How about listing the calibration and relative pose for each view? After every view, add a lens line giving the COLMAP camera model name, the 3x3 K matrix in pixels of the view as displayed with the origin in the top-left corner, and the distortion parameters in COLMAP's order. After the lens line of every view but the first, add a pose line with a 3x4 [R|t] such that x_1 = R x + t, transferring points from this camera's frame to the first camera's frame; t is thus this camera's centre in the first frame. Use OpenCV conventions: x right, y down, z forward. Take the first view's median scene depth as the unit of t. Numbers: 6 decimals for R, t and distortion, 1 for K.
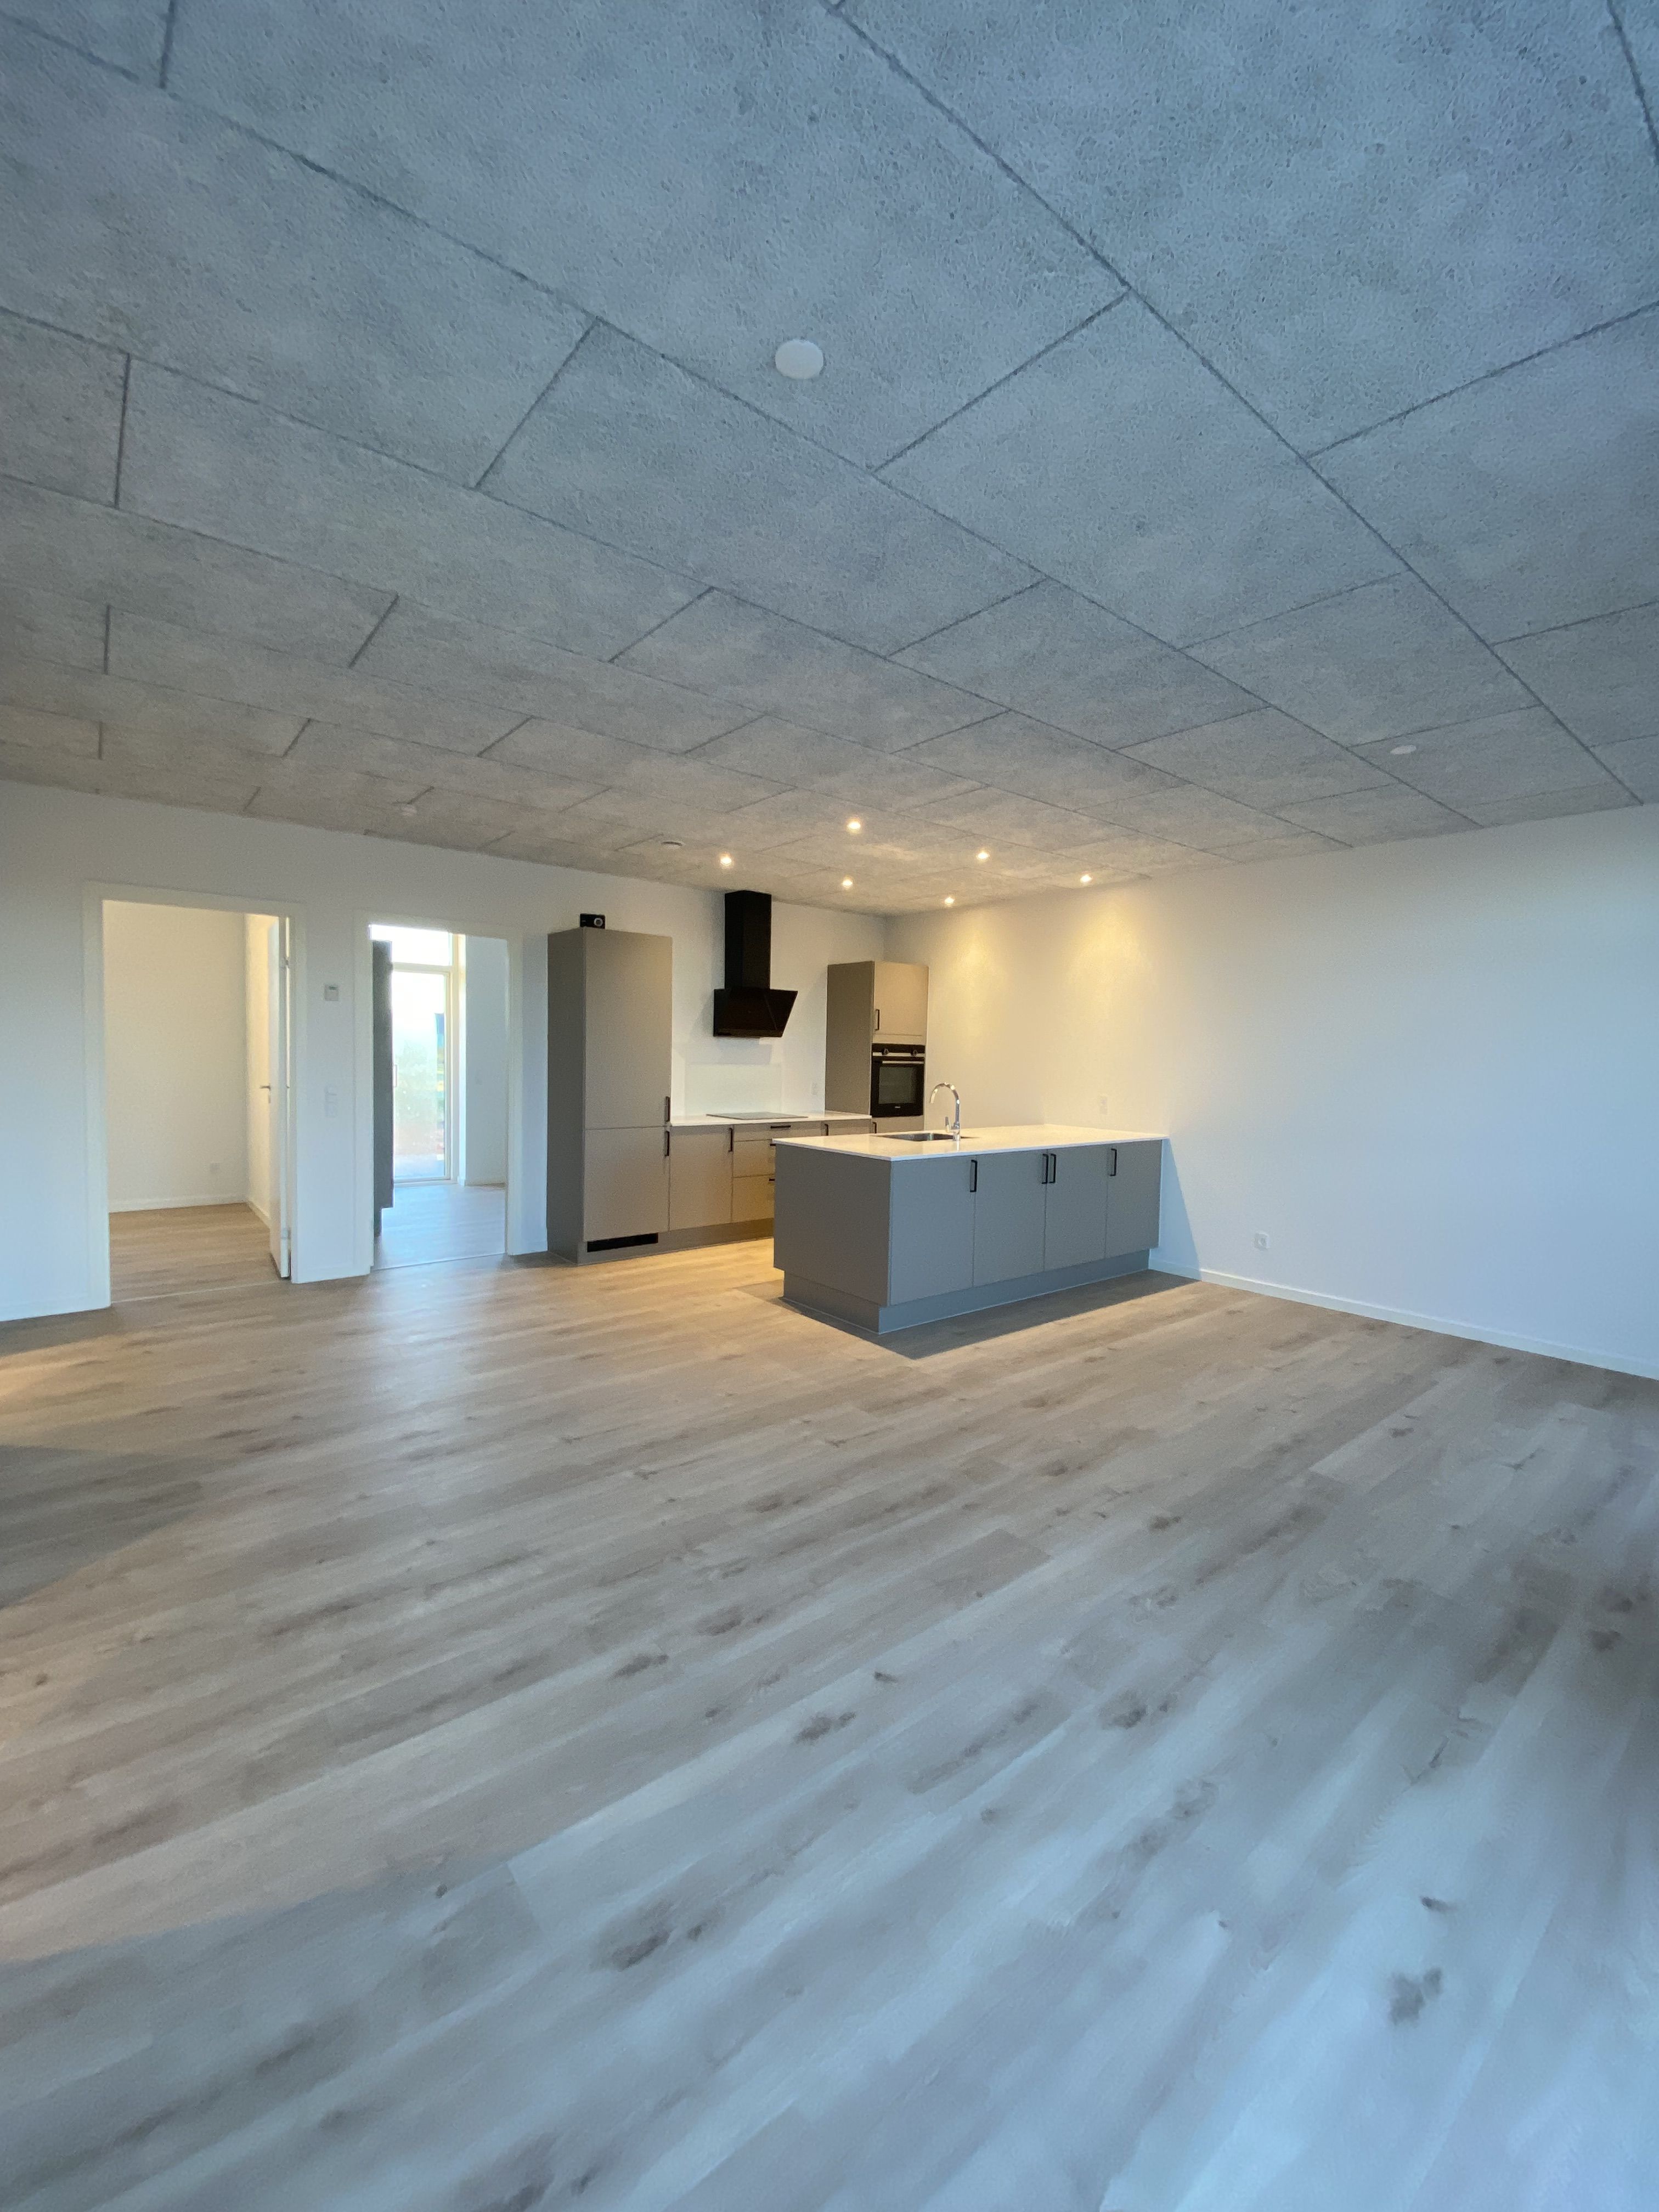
lens RADIAL K [[906.0, 0, 863.8], [0, 906.0, 1105.3], [0, 0, 1]] dist [0.103984, 0.000000]
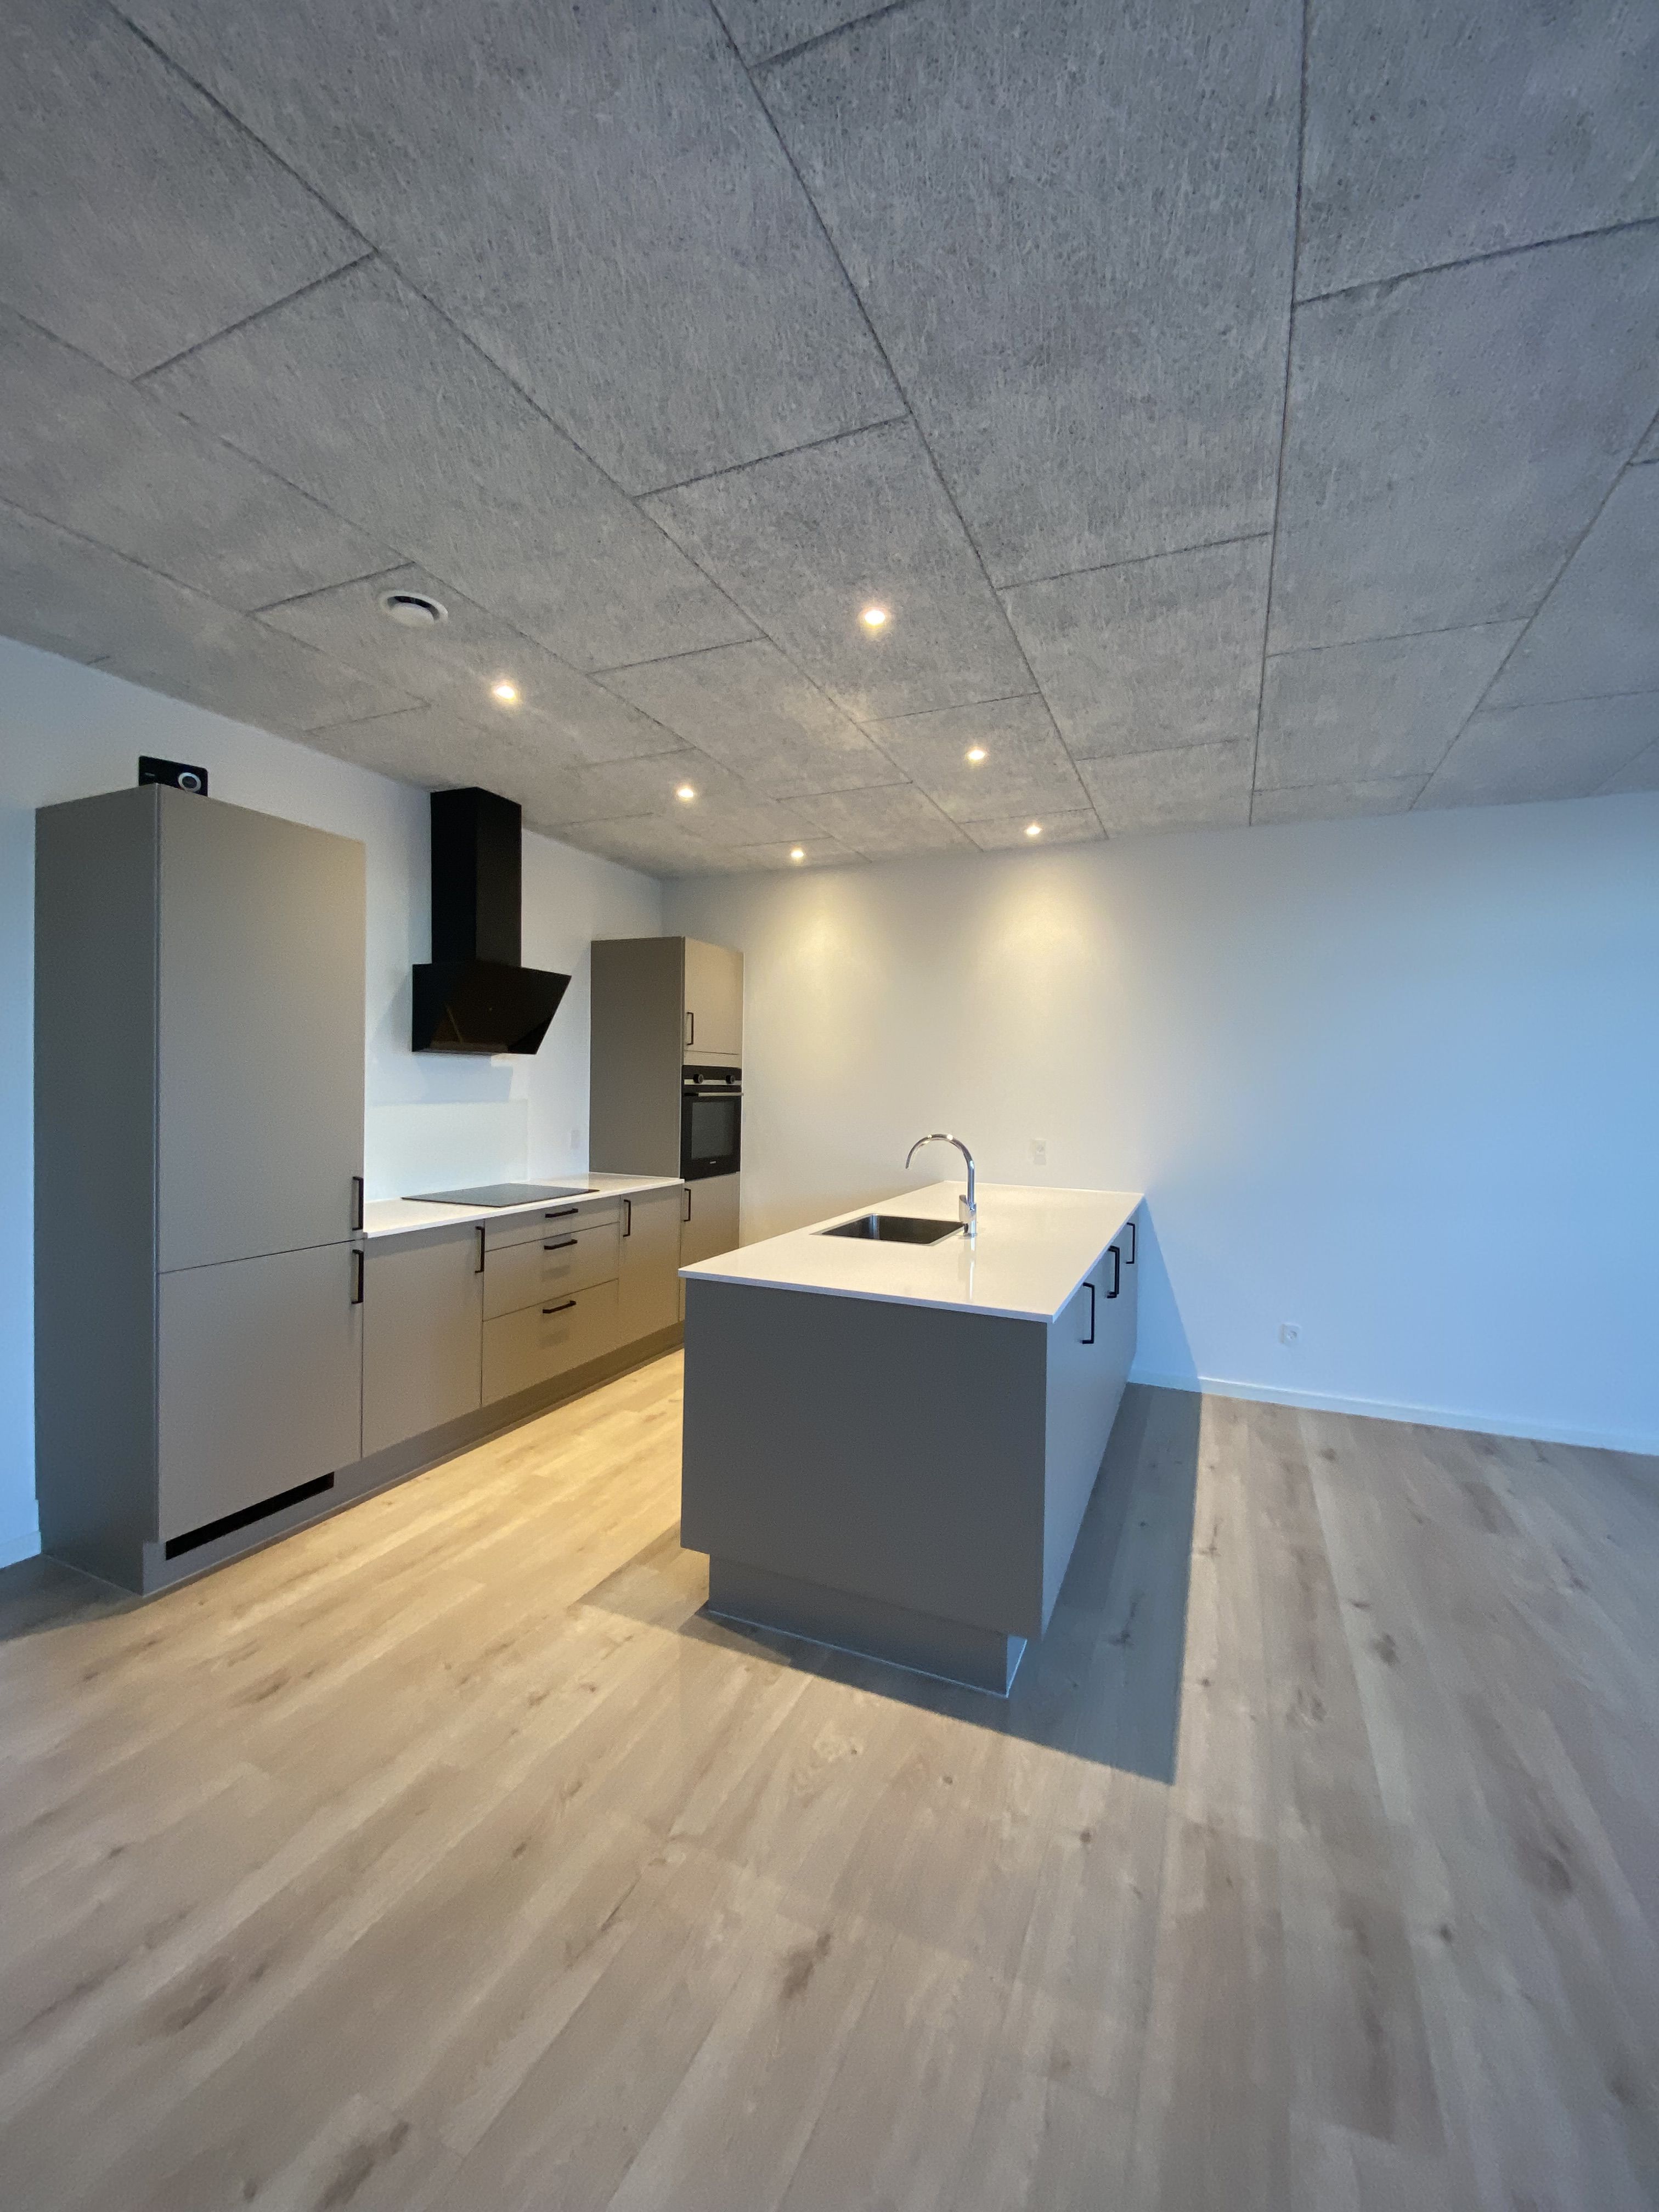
lens RADIAL K [[886.7, 0, 841.4], [0, 886.7, 1105.4], [0, 0, 1]] dist [0.029954, -0.023690]
pose [[0.900555, -0.016298, 0.434437, -0.187699], [0.026669, 0.999486, -0.017787, -0.030846], [-0.433923, 0.027604, 0.900527, 0.467819]]
